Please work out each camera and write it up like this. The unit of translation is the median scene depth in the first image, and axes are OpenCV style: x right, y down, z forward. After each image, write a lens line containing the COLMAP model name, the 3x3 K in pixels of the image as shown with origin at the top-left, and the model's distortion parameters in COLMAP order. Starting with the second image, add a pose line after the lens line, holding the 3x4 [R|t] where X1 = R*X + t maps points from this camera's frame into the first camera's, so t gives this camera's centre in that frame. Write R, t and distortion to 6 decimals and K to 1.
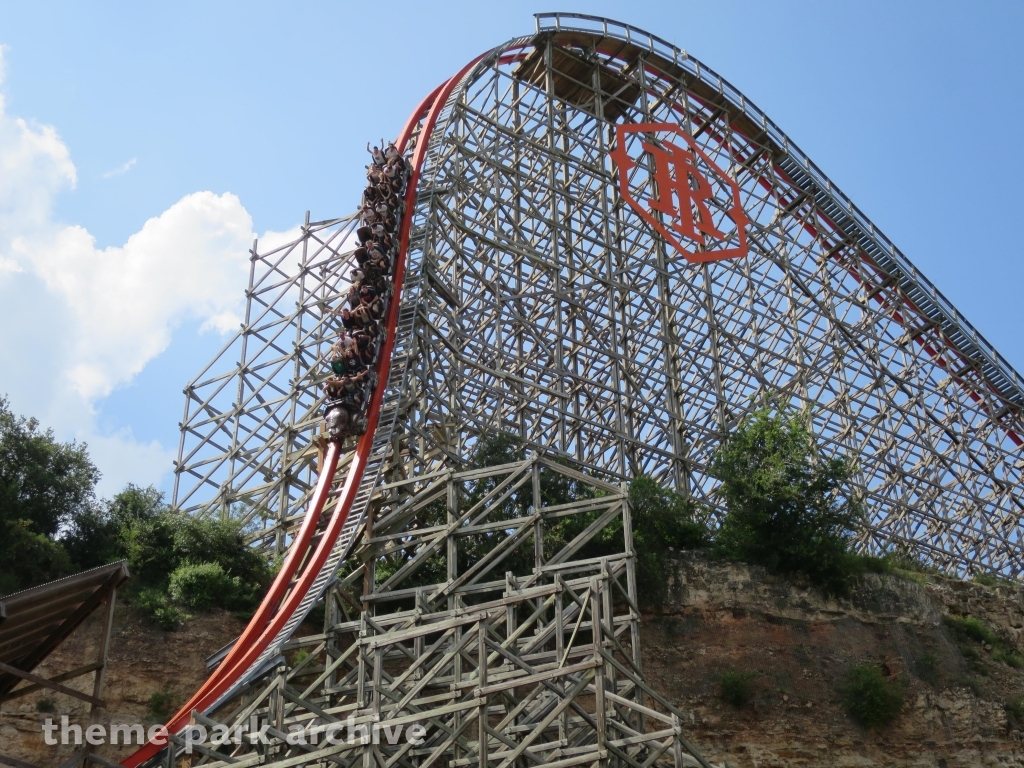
lens RADIAL K [[1449.2, 0, 512.0], [0, 1449.2, 384.0], [0, 0, 1]] dist [-0.144719, -0.005428]
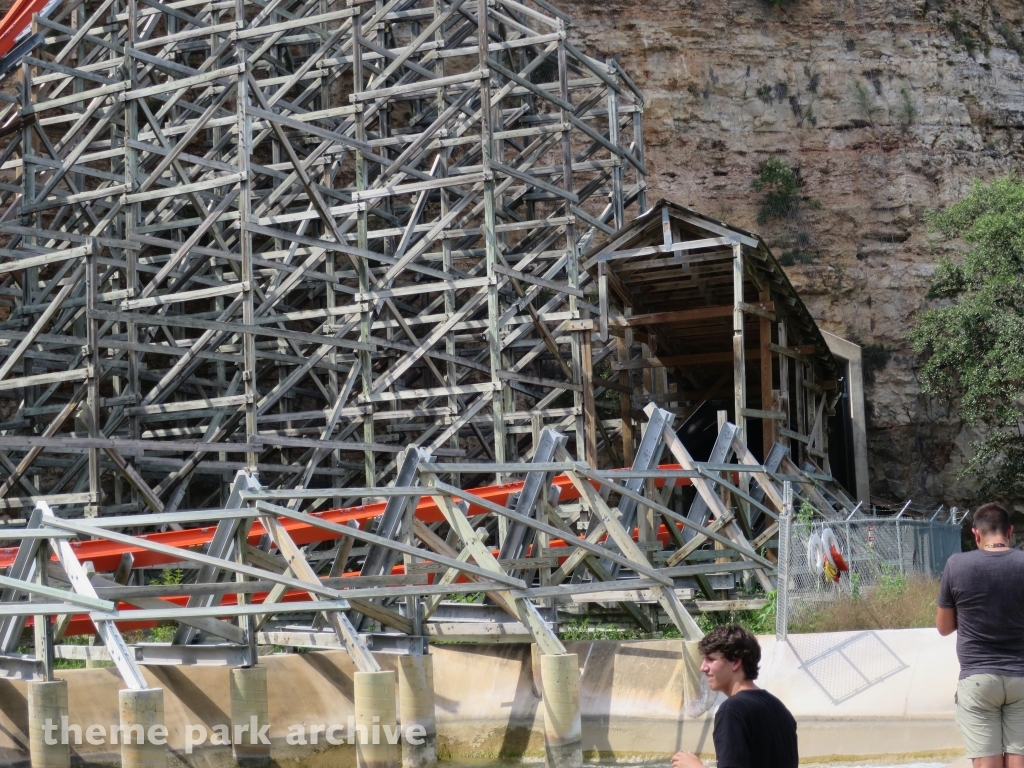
lens RADIAL K [[1846.2, 0, 512.0], [0, 1846.2, 384.0], [0, 0, 1]] dist [-0.239050, 0.056508]
pose [[0.996175, -0.018933, 0.085305, -0.015391], [-0.023897, 0.880000, 0.474372, -0.080183], [-0.084049, -0.474596, 0.876182, -0.099976]]
